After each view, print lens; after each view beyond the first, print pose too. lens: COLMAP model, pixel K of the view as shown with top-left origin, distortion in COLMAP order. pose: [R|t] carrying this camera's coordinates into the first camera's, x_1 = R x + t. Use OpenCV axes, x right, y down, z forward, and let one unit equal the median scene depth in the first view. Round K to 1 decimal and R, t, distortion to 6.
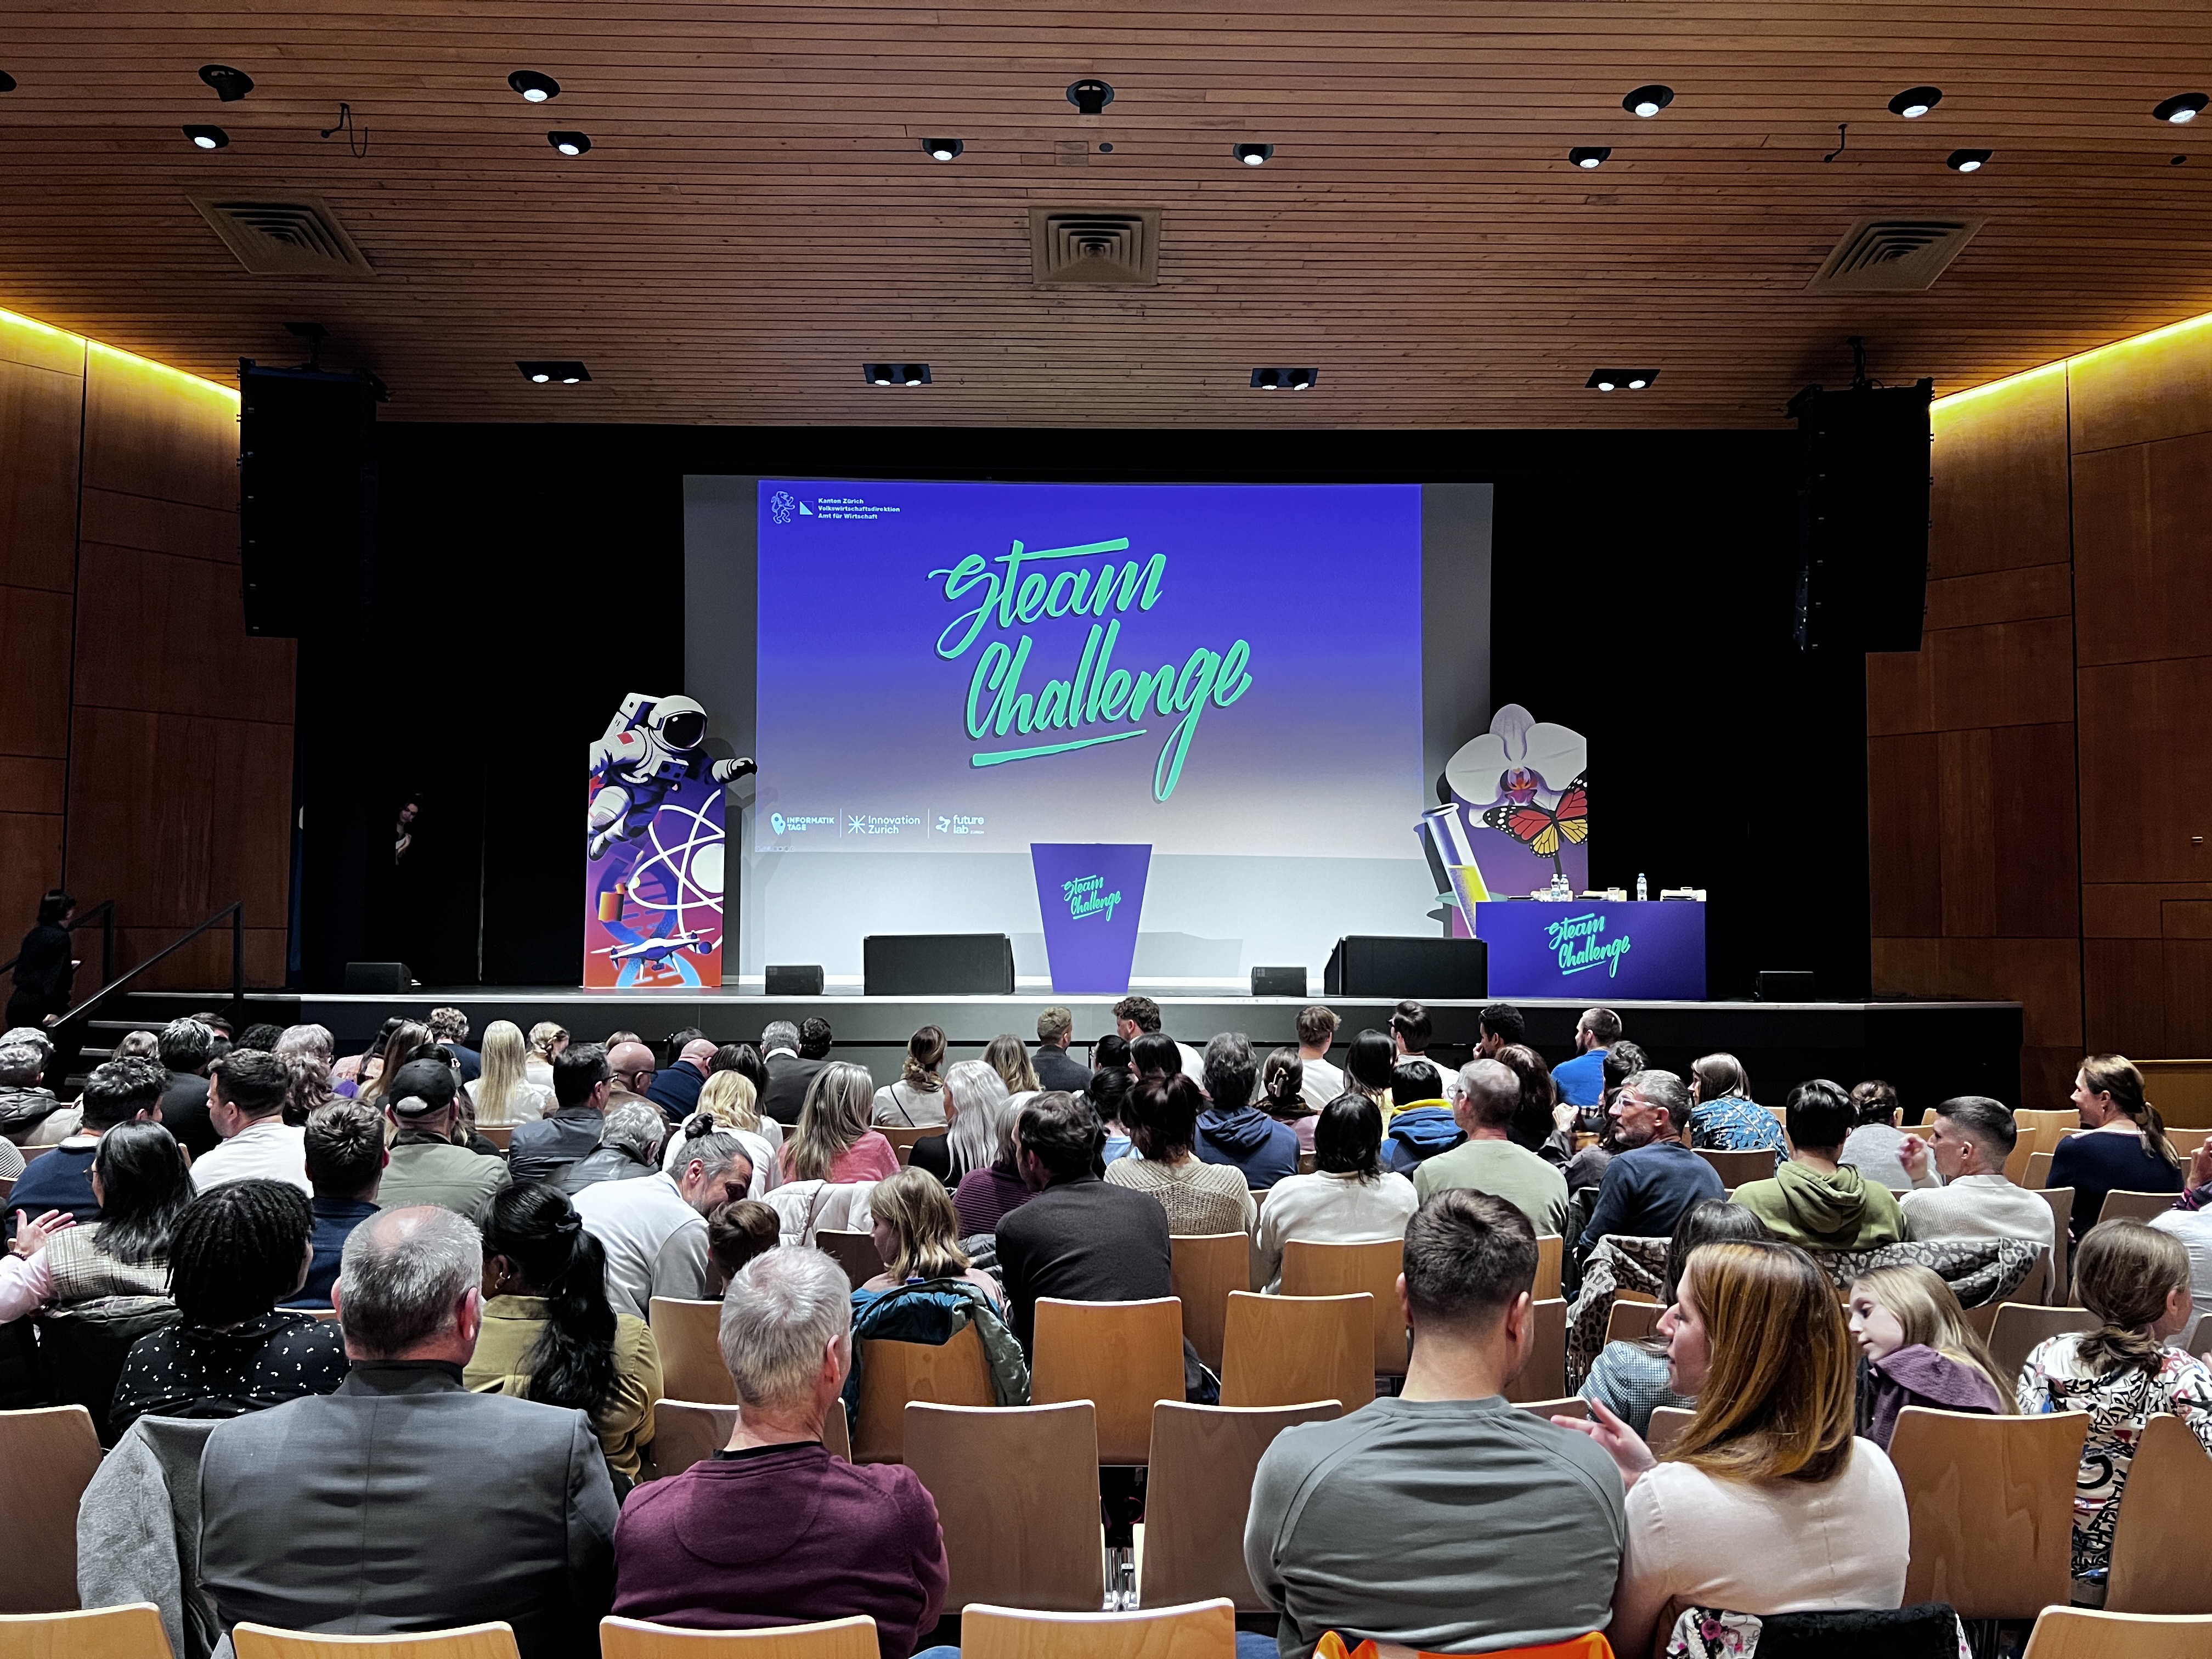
lens RADIAL K [[1650.5, 0, 1124.6], [0, 1650.5, 828.4], [0, 0, 1]] dist [0.132554, -0.201467]
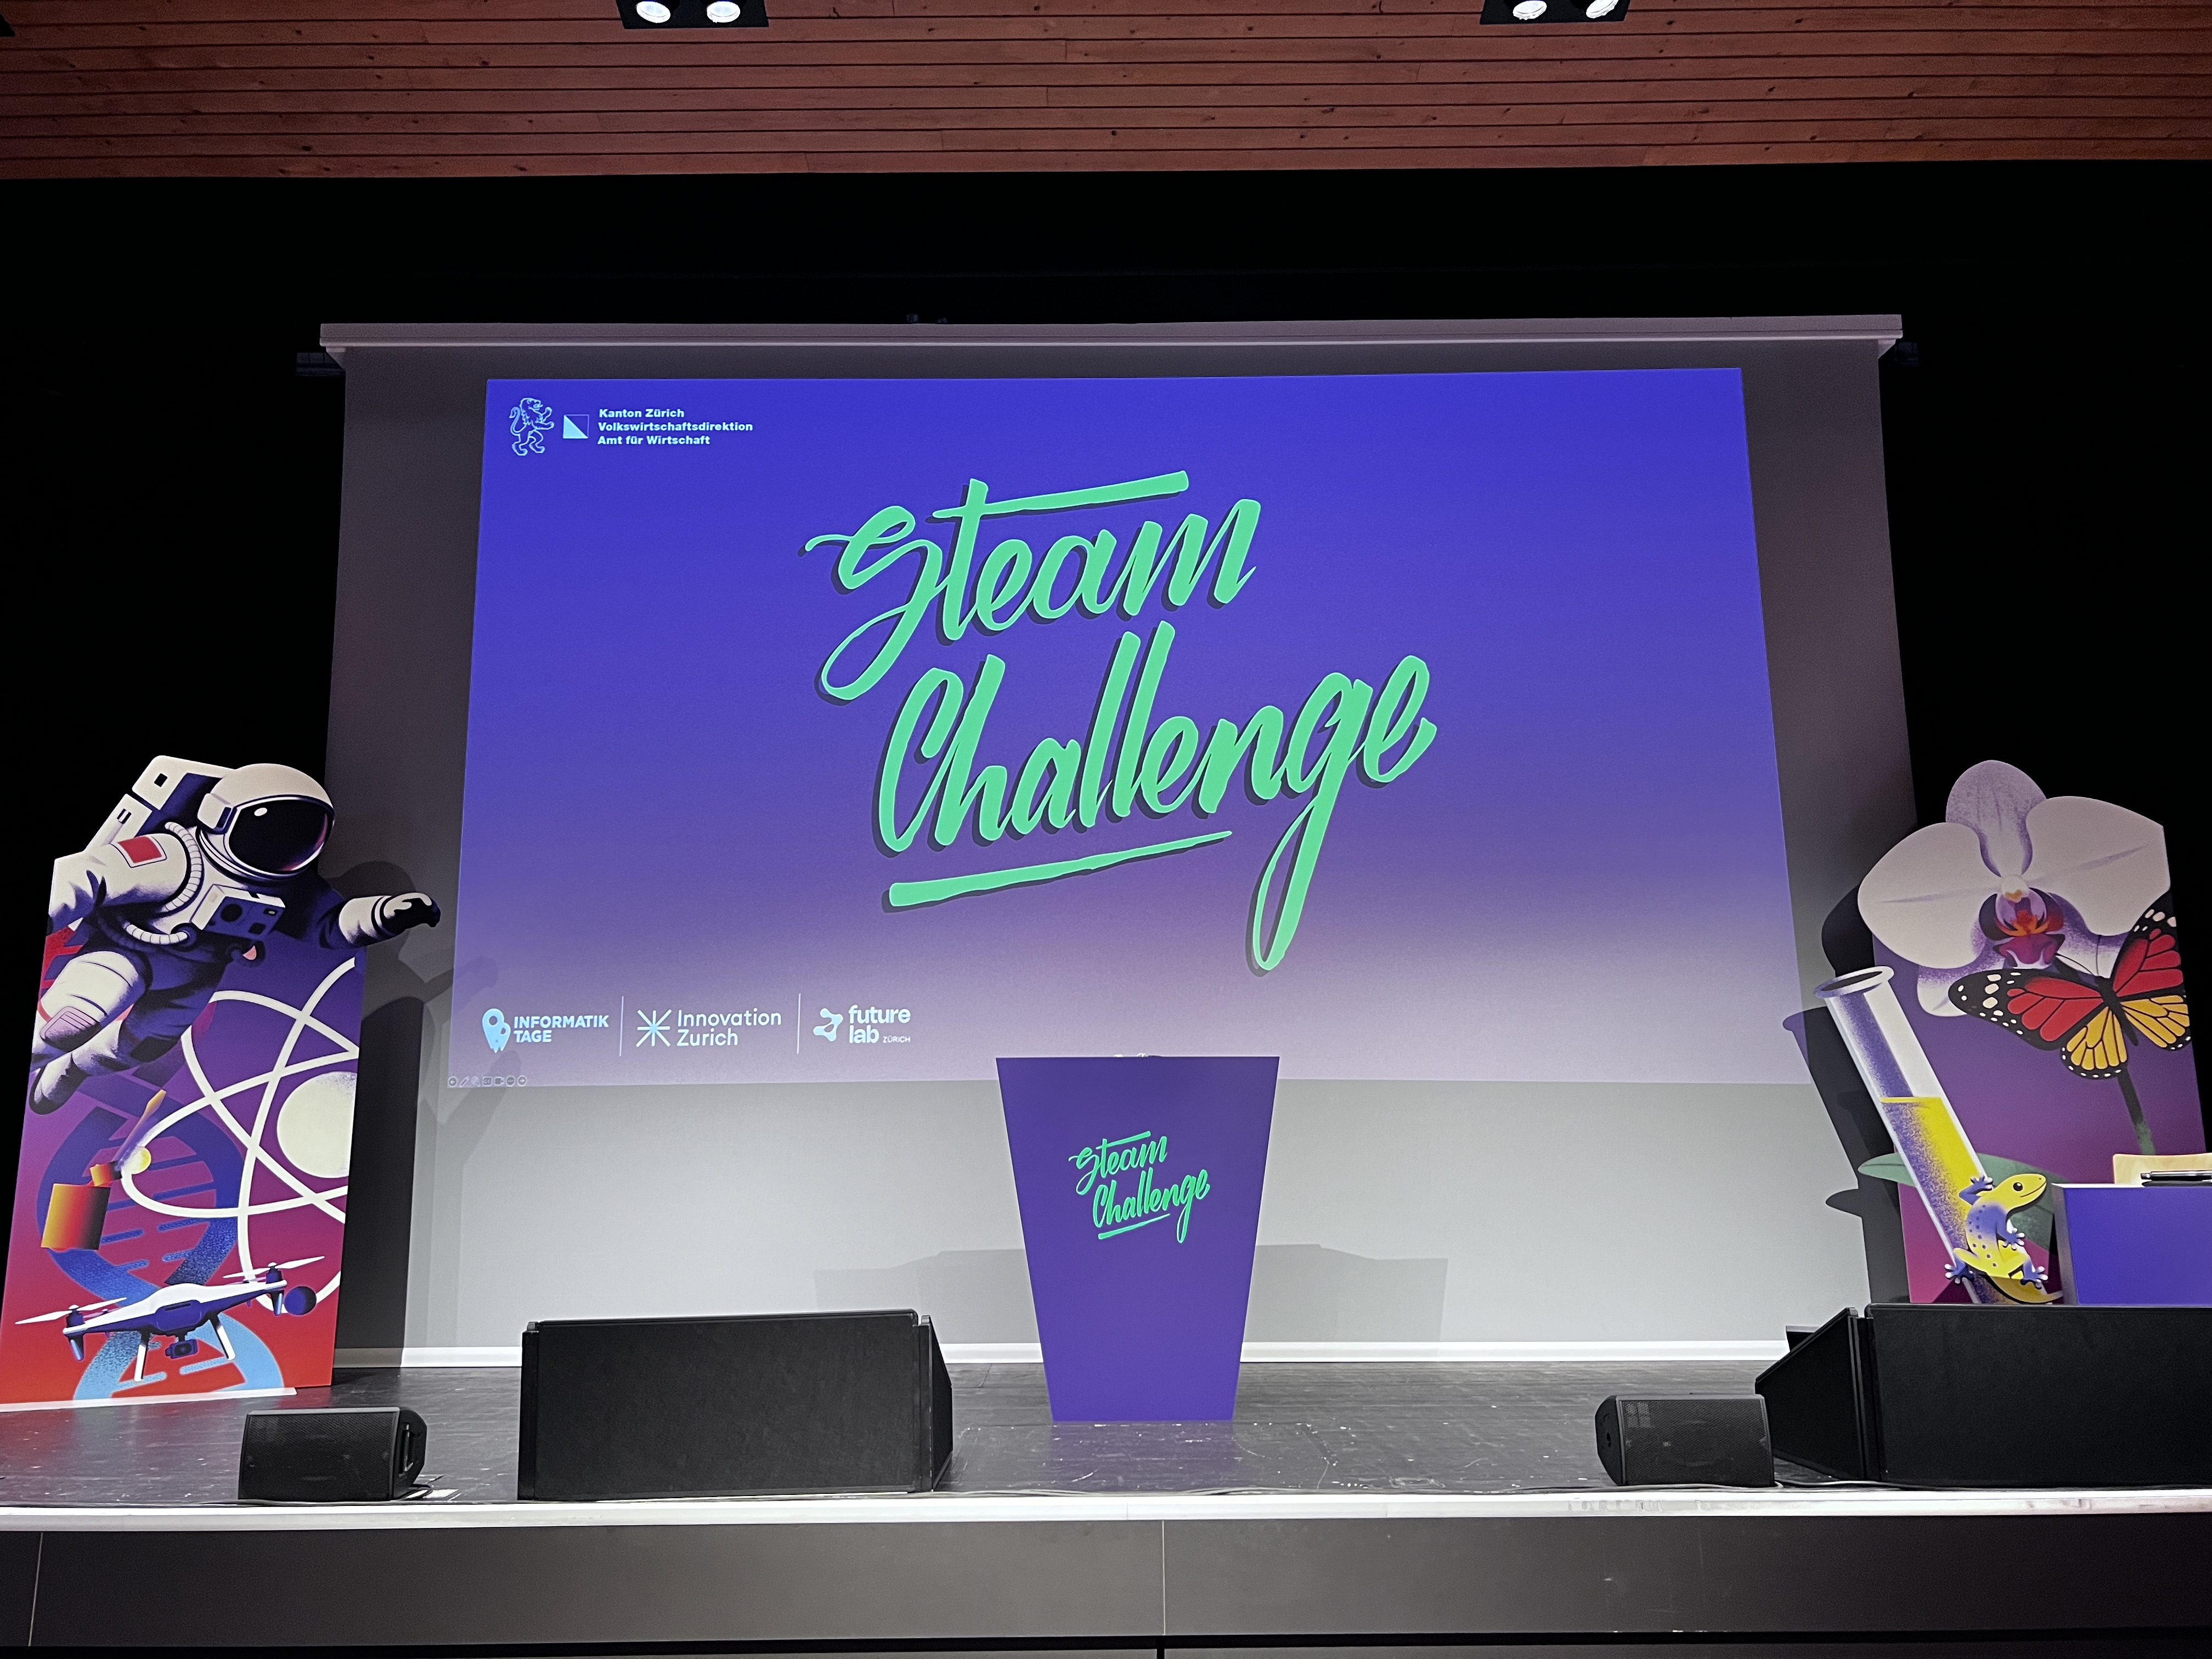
lens RADIAL K [[1663.9, 0, 1100.8], [0, 1663.9, 838.5], [0, 0, 1]] dist [0.079434, -0.101845]
pose [[0.999811, -0.015486, -0.011715, -0.022090], [0.013867, 0.991741, -0.127508, 0.007330], [0.013593, 0.127321, 0.991768, 0.520038]]
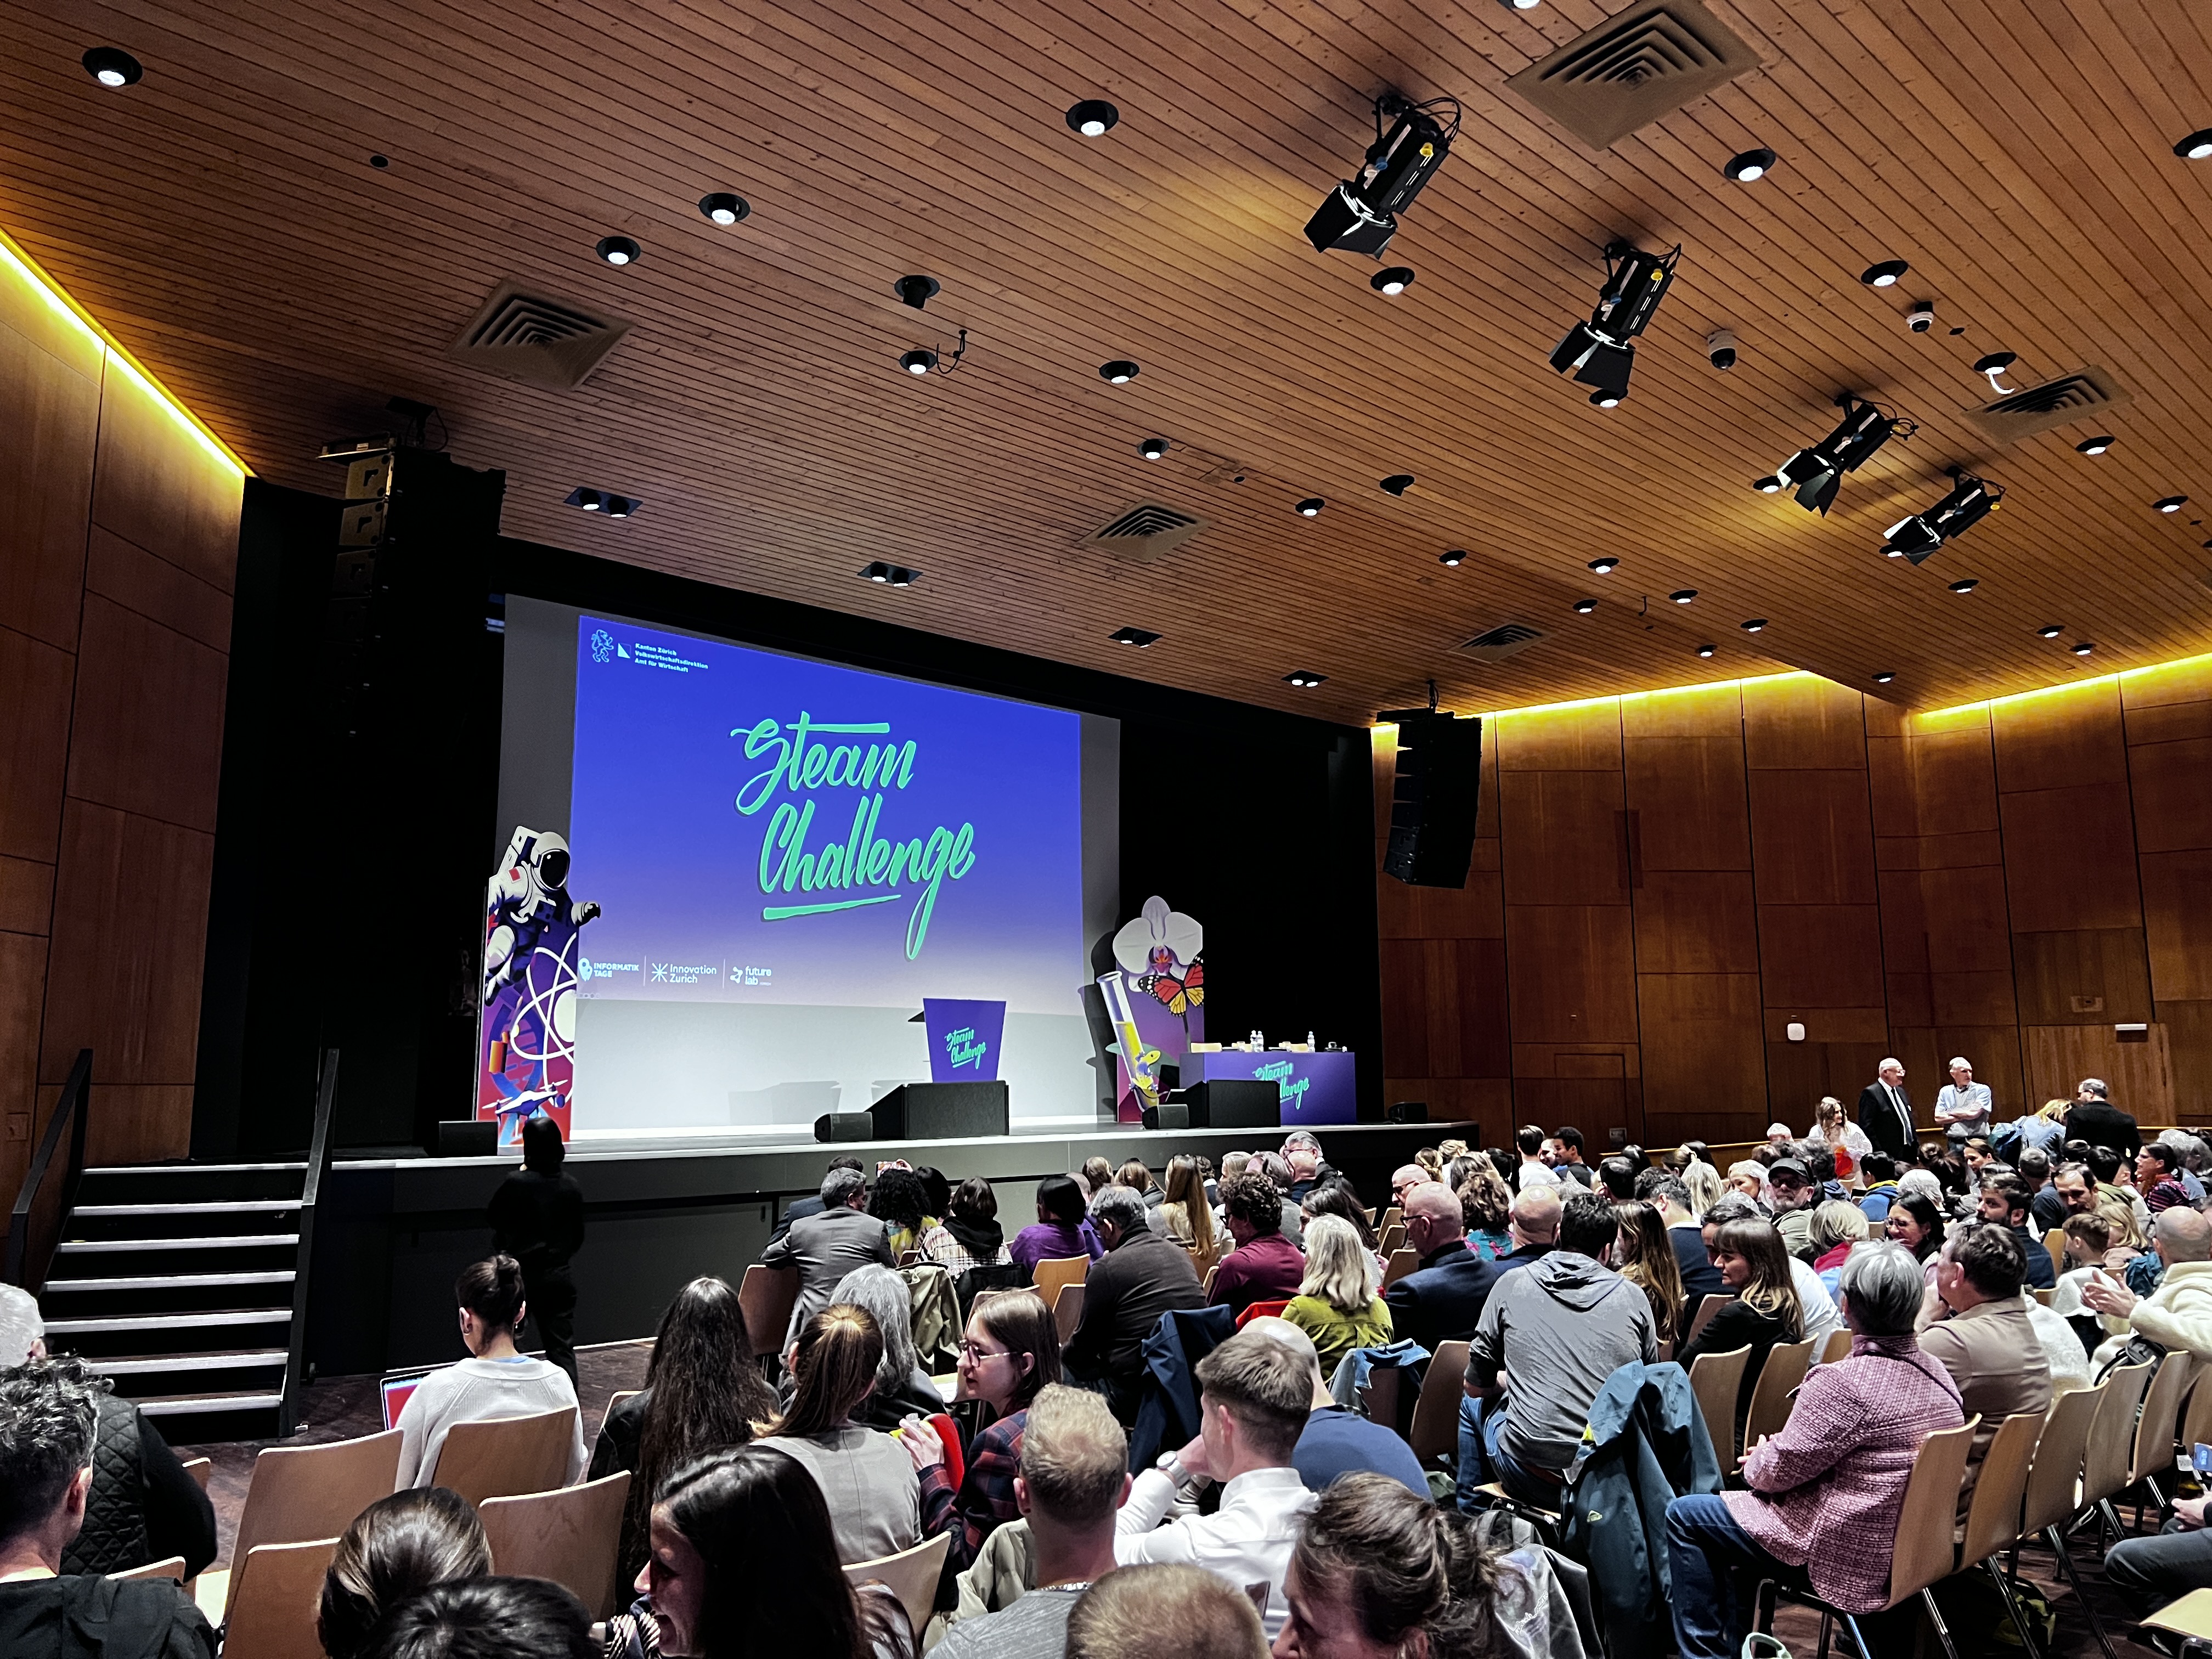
lens RADIAL K [[1650.5, 0, 1124.6], [0, 1650.5, 828.4], [0, 0, 1]] dist [0.132554, -0.201467]
pose [[0.729631, 0.093558, 0.677411, -0.672907], [-0.034076, 0.994341, -0.100625, 0.002821], [-0.682992, 0.050336, 0.728689, 0.082970]]
